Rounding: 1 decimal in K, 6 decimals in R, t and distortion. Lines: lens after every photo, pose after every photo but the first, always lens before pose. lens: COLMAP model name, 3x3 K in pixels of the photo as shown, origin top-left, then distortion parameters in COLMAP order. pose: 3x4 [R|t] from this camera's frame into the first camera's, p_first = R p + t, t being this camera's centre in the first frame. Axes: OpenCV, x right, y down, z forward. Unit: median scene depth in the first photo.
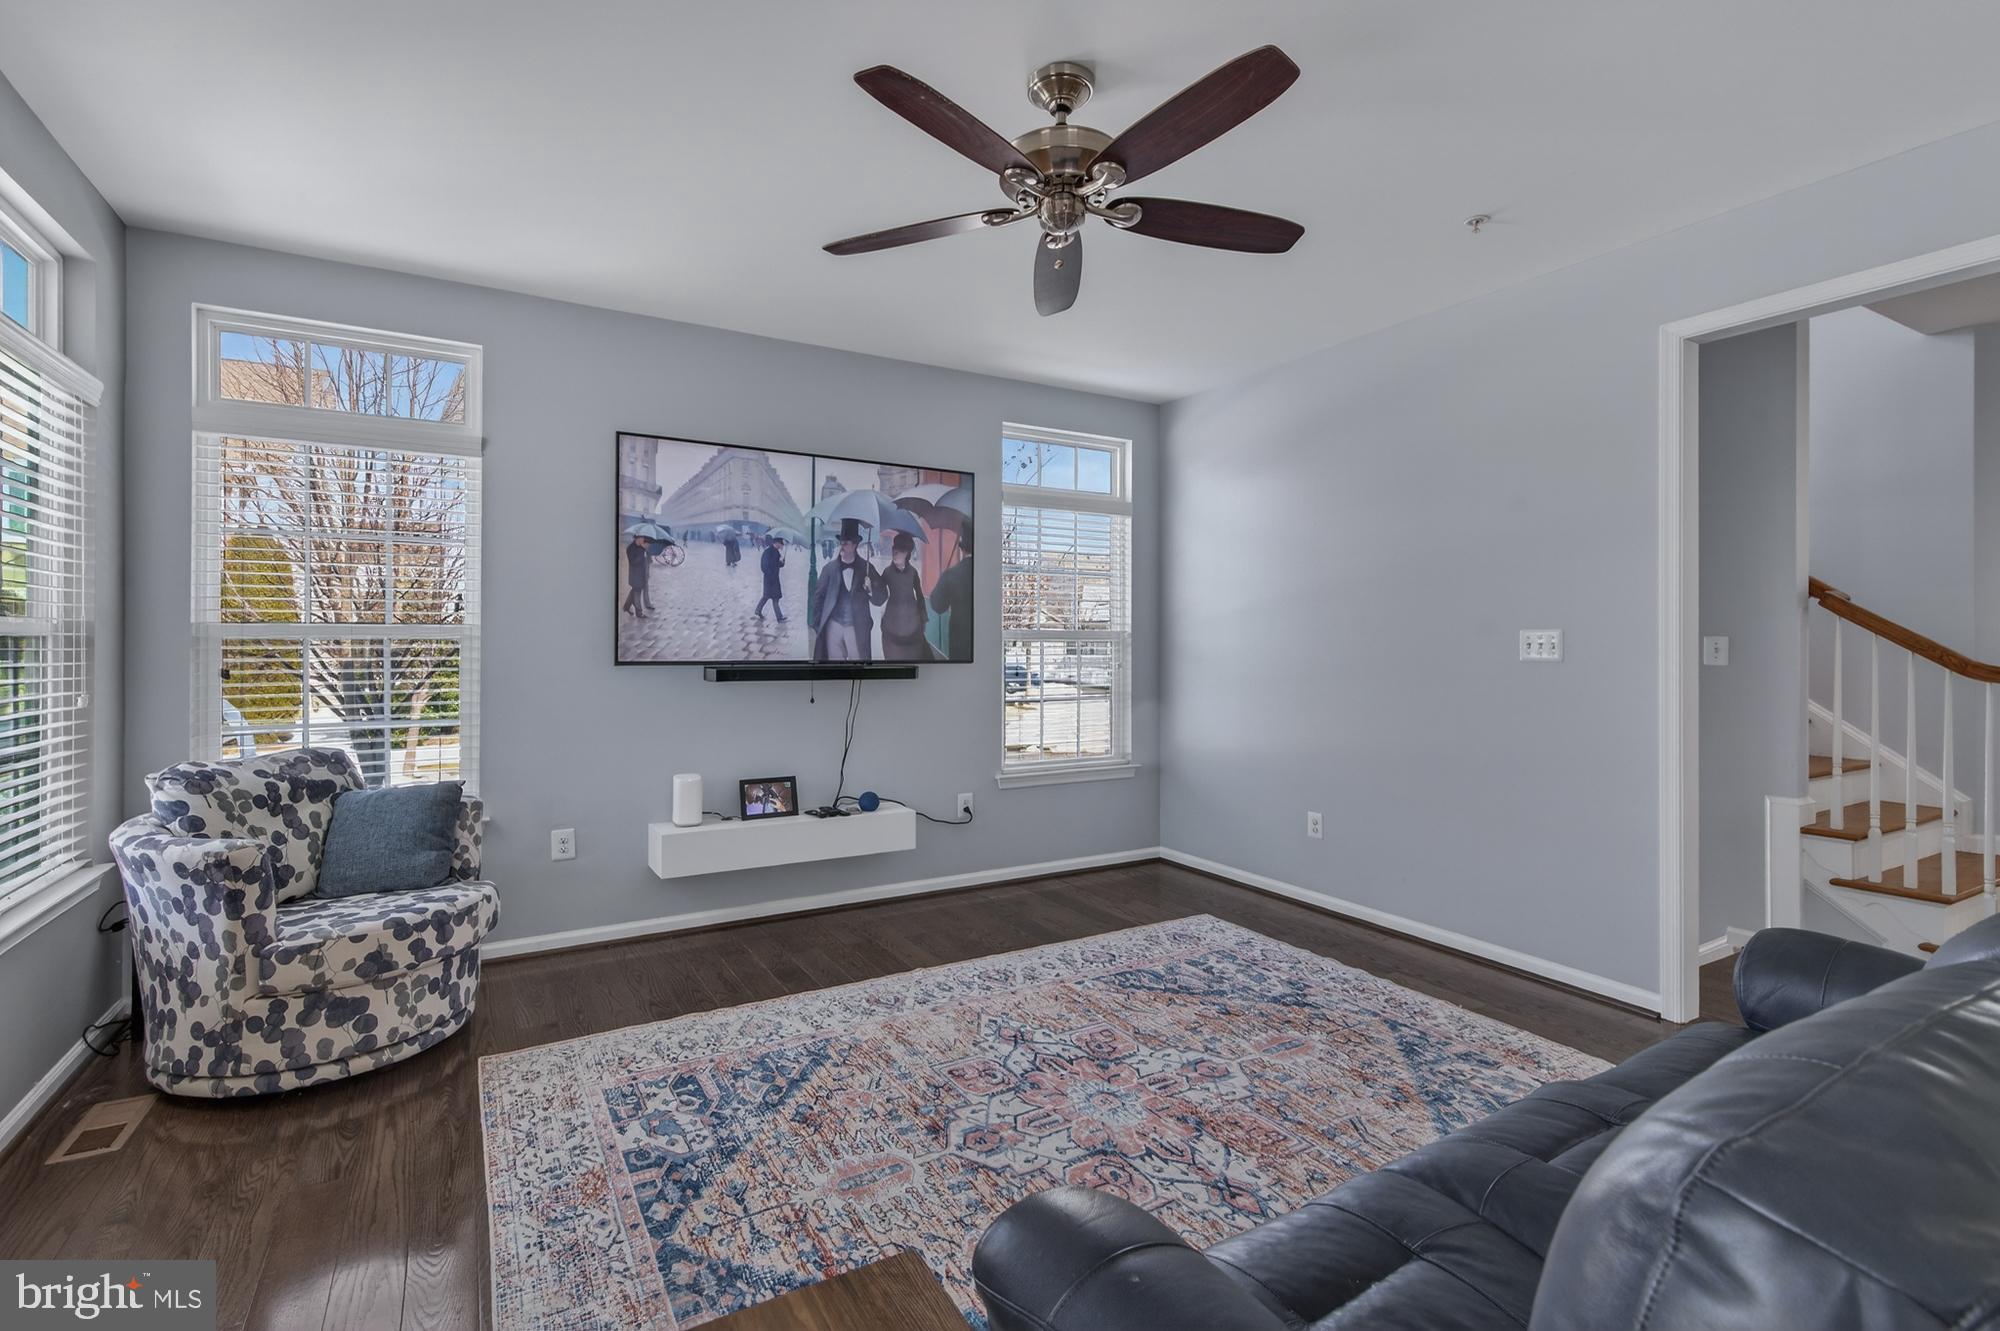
lens RADIAL K [[907.6, 0, 999.3], [0, 907.6, 653.7], [0, 0, 1]] dist [0.011037, -0.000337]
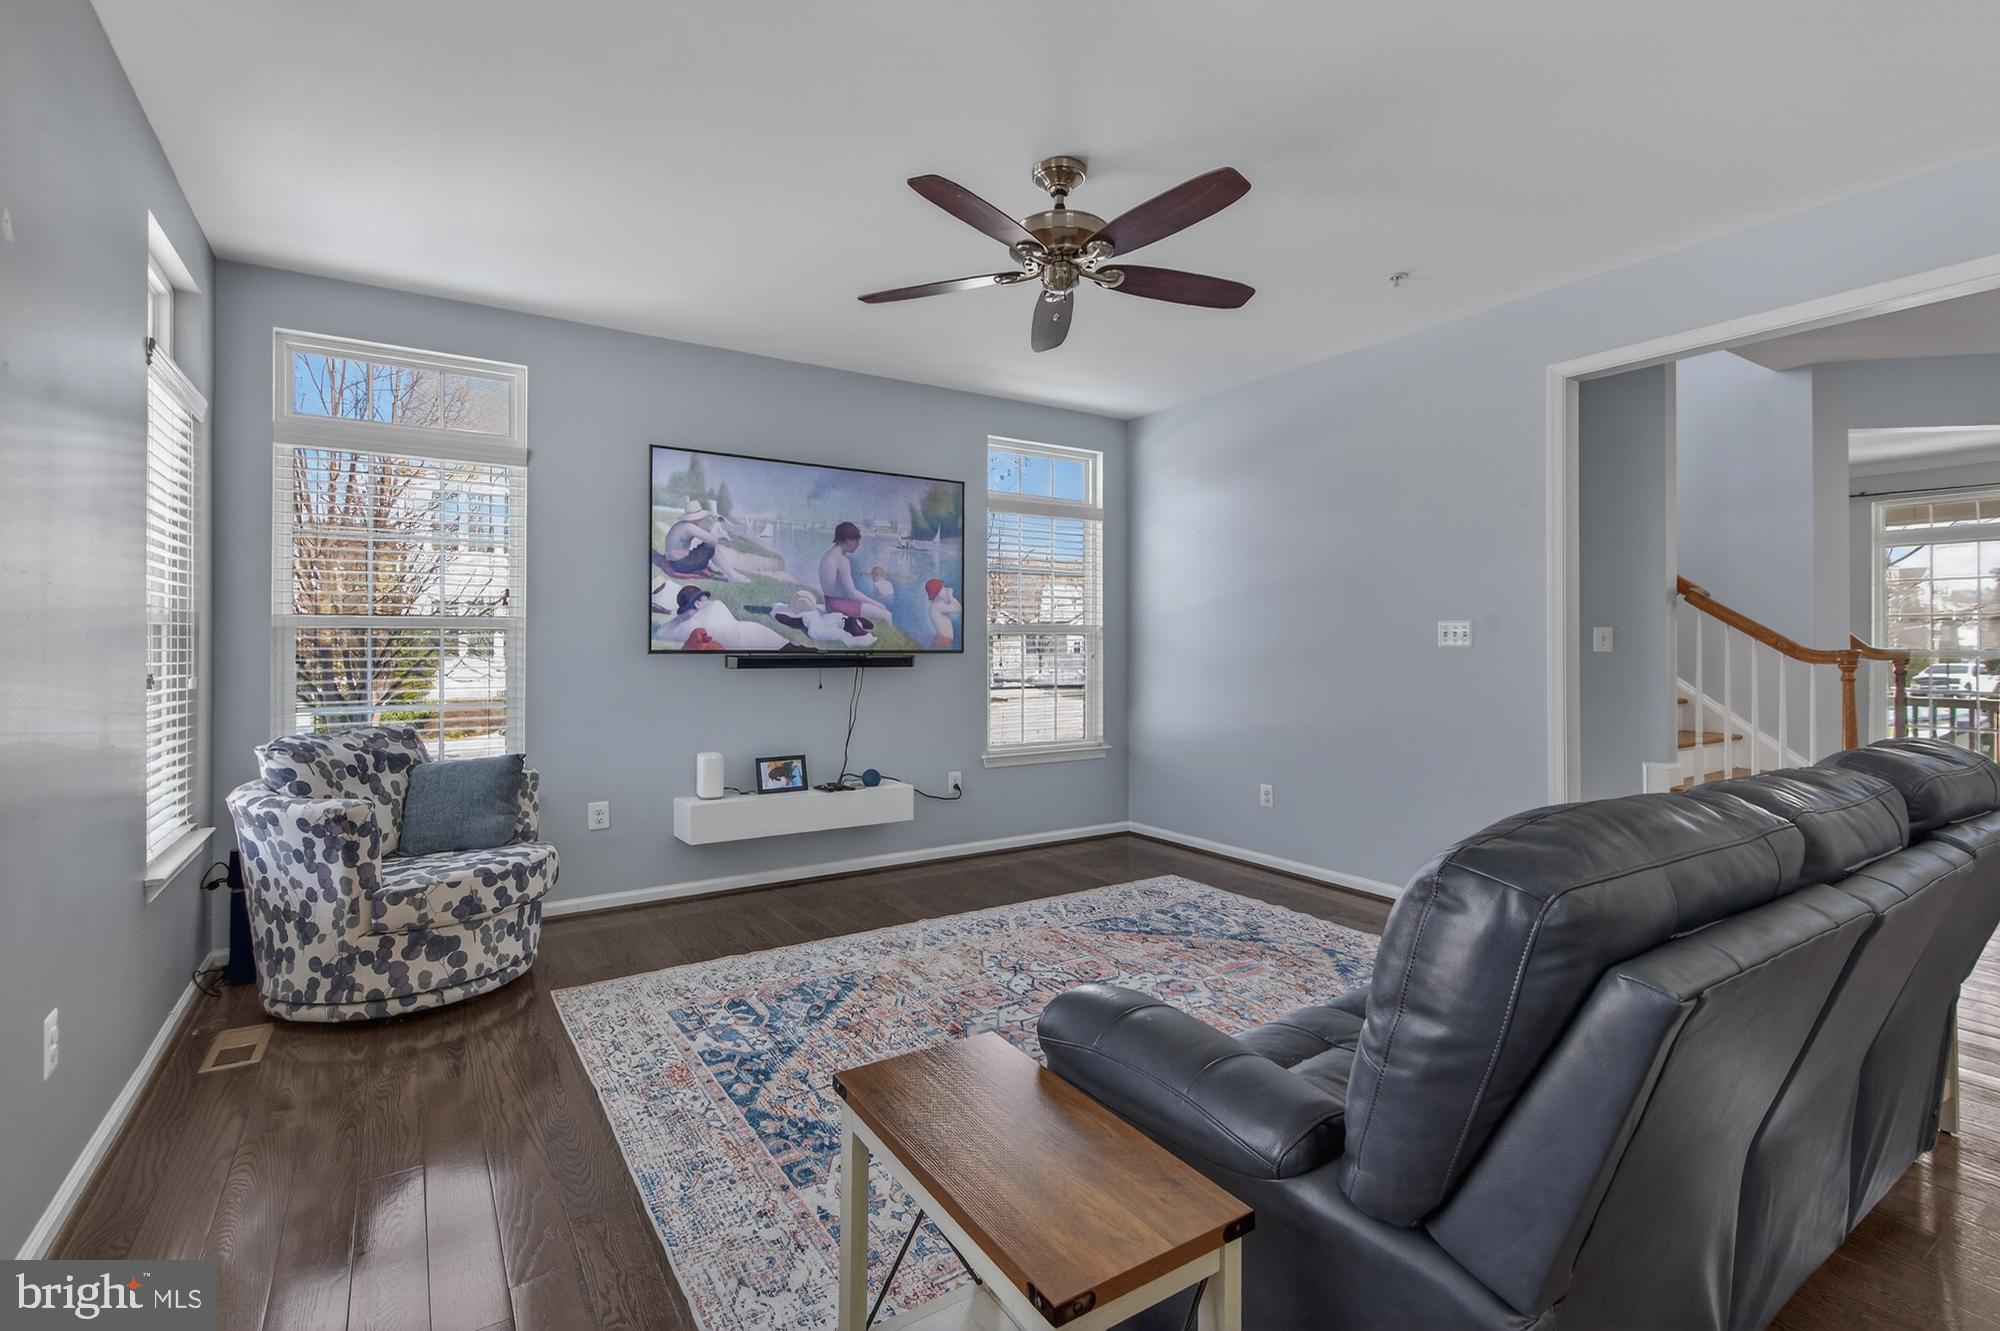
lens RADIAL K [[907.3, 0, 1003.2], [0, 907.3, 652.1], [0, 0, 1]] dist [0.013008, 0.000044]
pose [[0.998732, -0.002453, 0.050273, -0.058019], [0.002624, 0.999991, -0.003332, 0.020754], [-0.050264, 0.003459, 0.998730, -0.178890]]
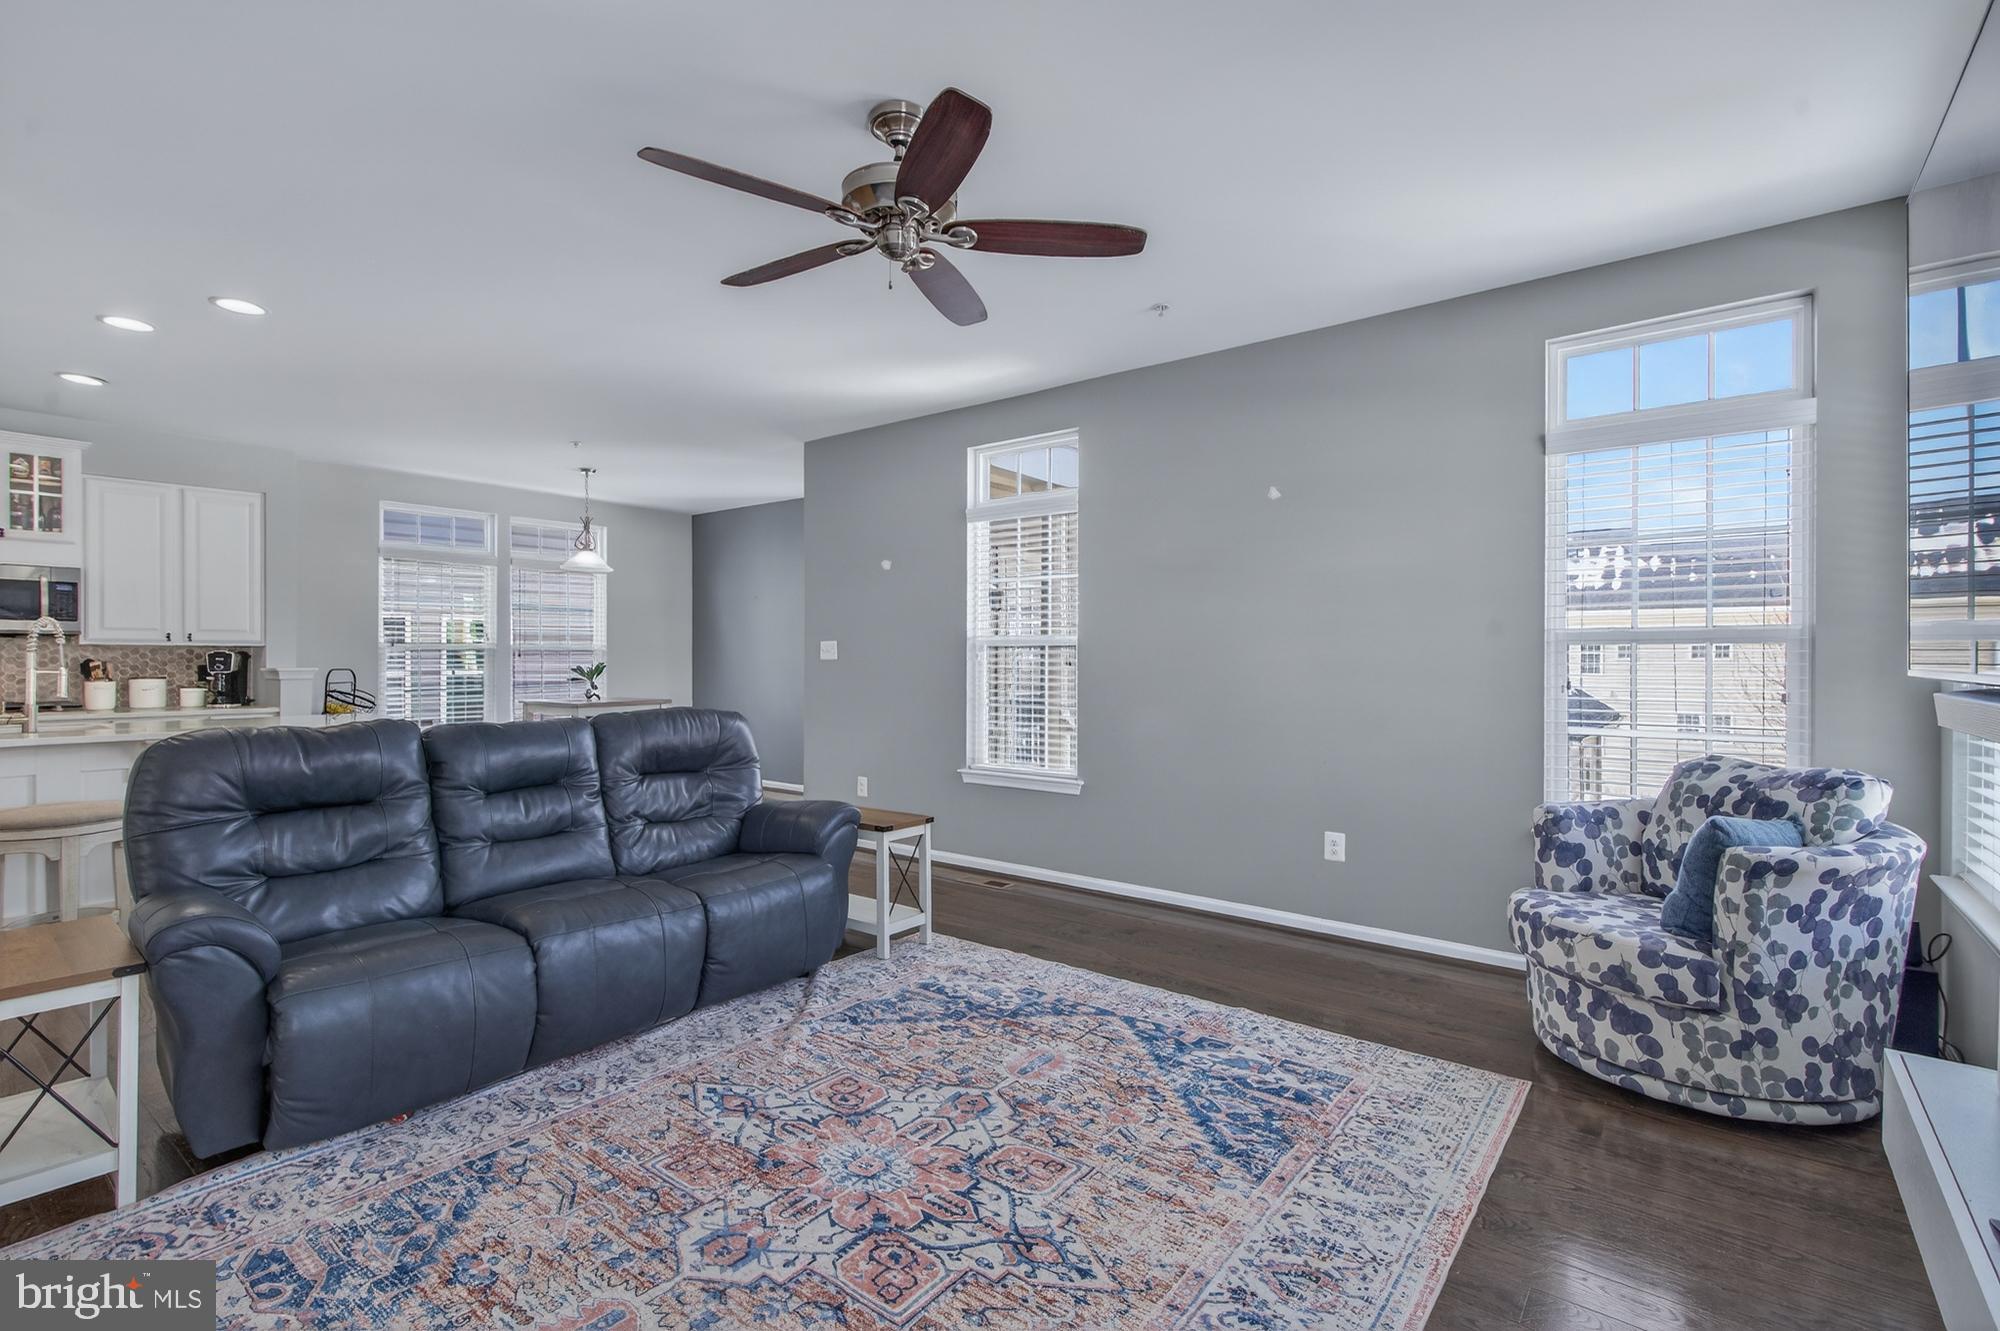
lens RADIAL K [[904.3, 0, 1000.9], [0, 904.3, 661.7], [0, 0, 1]] dist [0.013415, -0.000100]
pose [[-0.930678, -0.001997, -0.365835, 0.287304], [-0.006263, 0.999926, 0.010474, 0.002831], [0.365787, 0.012040, -0.930621, 1.682920]]
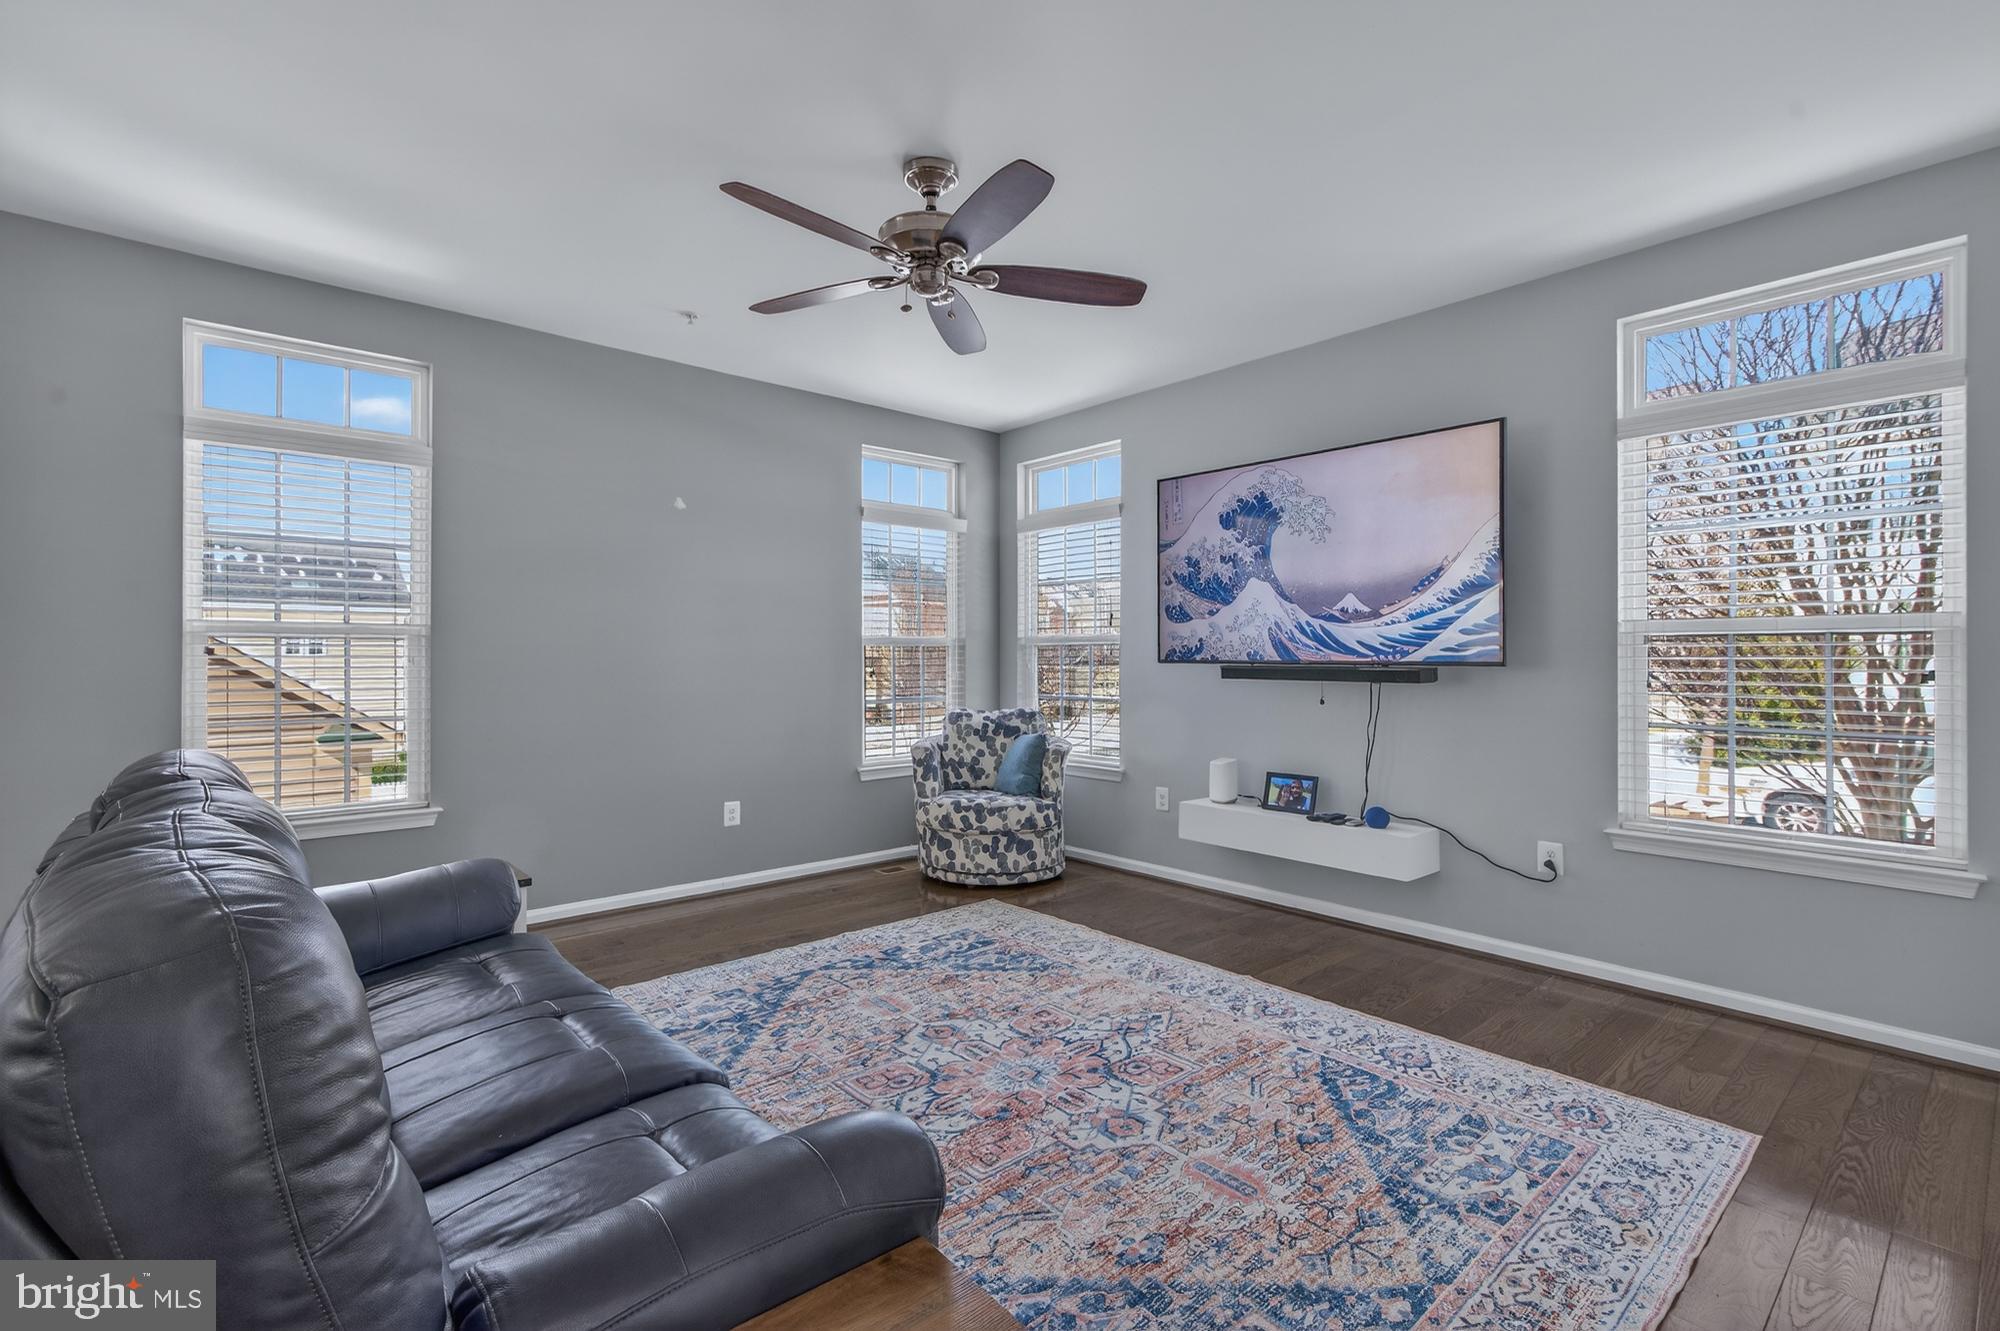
lens RADIAL K [[907.6, 0, 999.3], [0, 907.6, 653.7], [0, 0, 1]] dist [0.011037, -0.000337]
pose [[0.192607, -0.006319, -0.981256, 1.039835], [-0.010247, 0.999912, -0.008451, 0.017505], [0.981222, 0.011683, 0.192525, 0.700787]]
